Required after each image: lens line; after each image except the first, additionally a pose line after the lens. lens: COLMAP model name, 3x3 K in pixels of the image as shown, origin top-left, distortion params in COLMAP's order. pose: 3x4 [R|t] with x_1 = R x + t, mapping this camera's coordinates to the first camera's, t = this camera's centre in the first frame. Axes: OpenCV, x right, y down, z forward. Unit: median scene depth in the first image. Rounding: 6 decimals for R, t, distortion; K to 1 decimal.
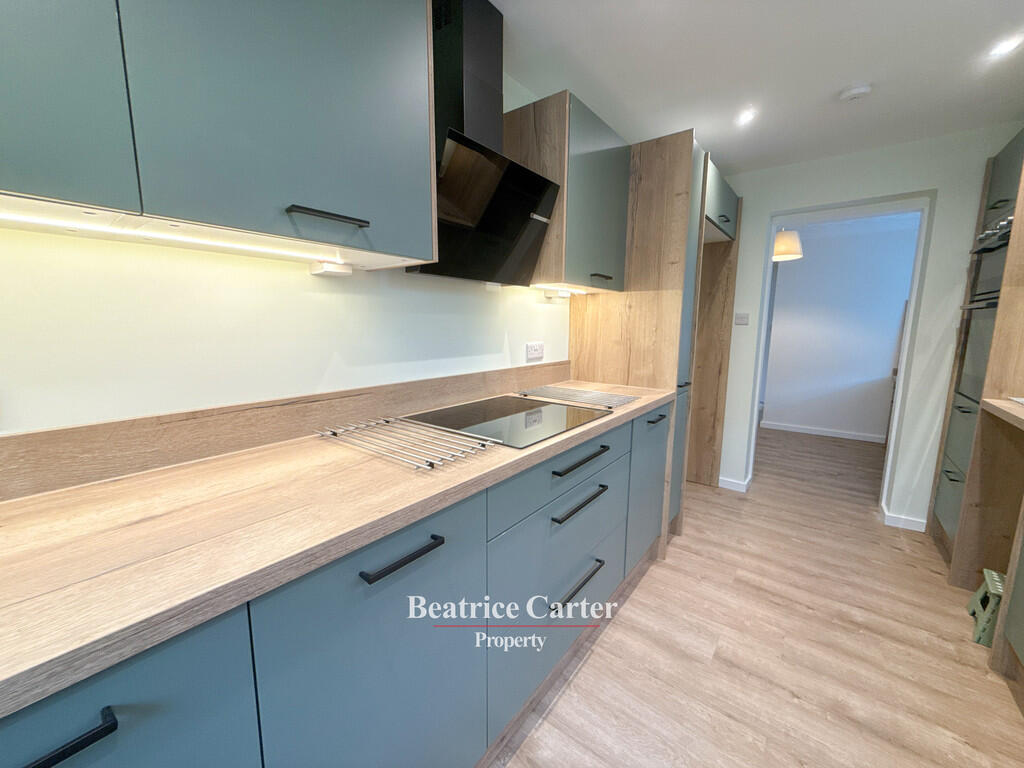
lens RADIAL K [[406.0, 0, 510.8], [0, 406.0, 391.7], [0, 0, 1]] dist [-0.002798, 0.001024]
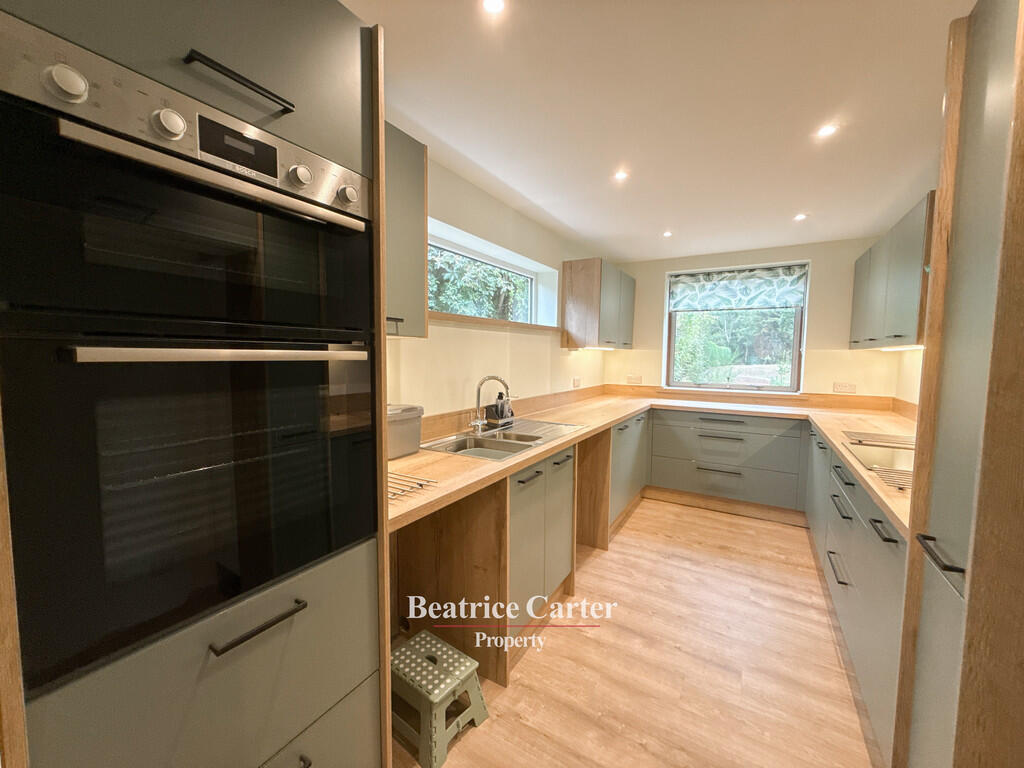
lens RADIAL K [[406.0, 0, 508.2], [0, 406.0, 384.3], [0, 0, 1]] dist [-0.002798, 0.001024]
pose [[-0.994389, 0.003241, -0.105738, 1.200837], [-0.021593, 0.972270, 0.232863, -0.361833], [0.103561, 0.233840, -0.966744, 1.744951]]
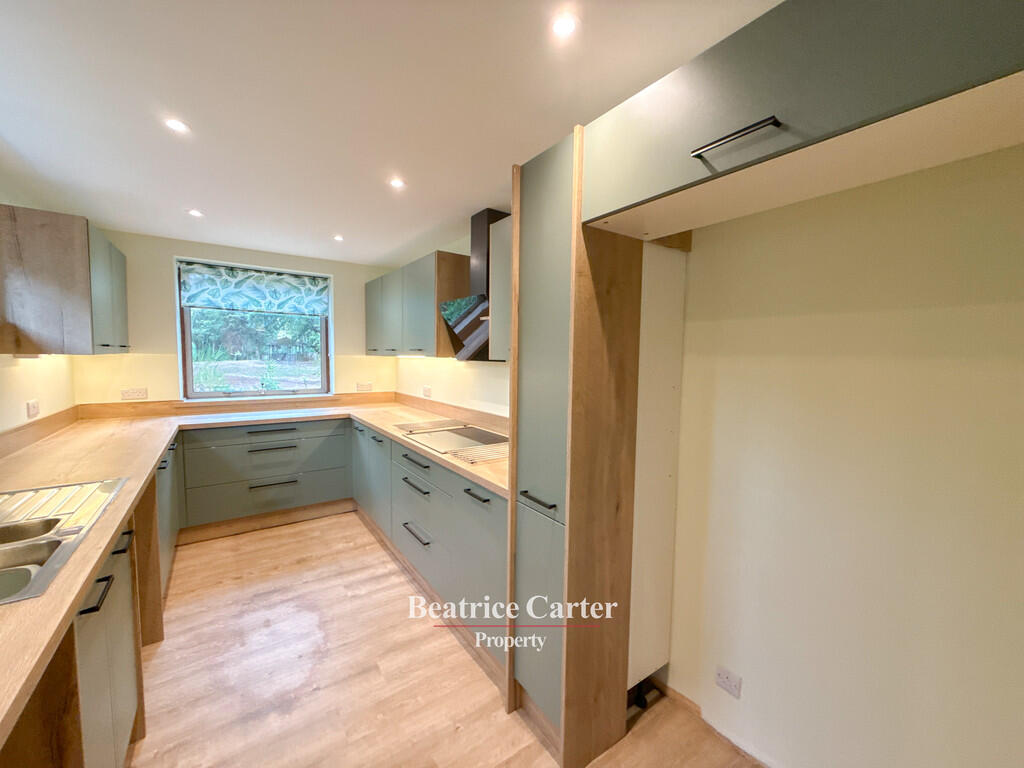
lens RADIAL K [[406.0, 0, 509.7], [0, 406.0, 384.7], [0, 0, 1]] dist [-0.002798, 0.001024]
pose [[-0.295676, 0.068788, -0.952808, 1.413540], [-0.166262, 0.978476, 0.122236, -0.370665], [0.940708, 0.194558, -0.277875, 1.470284]]
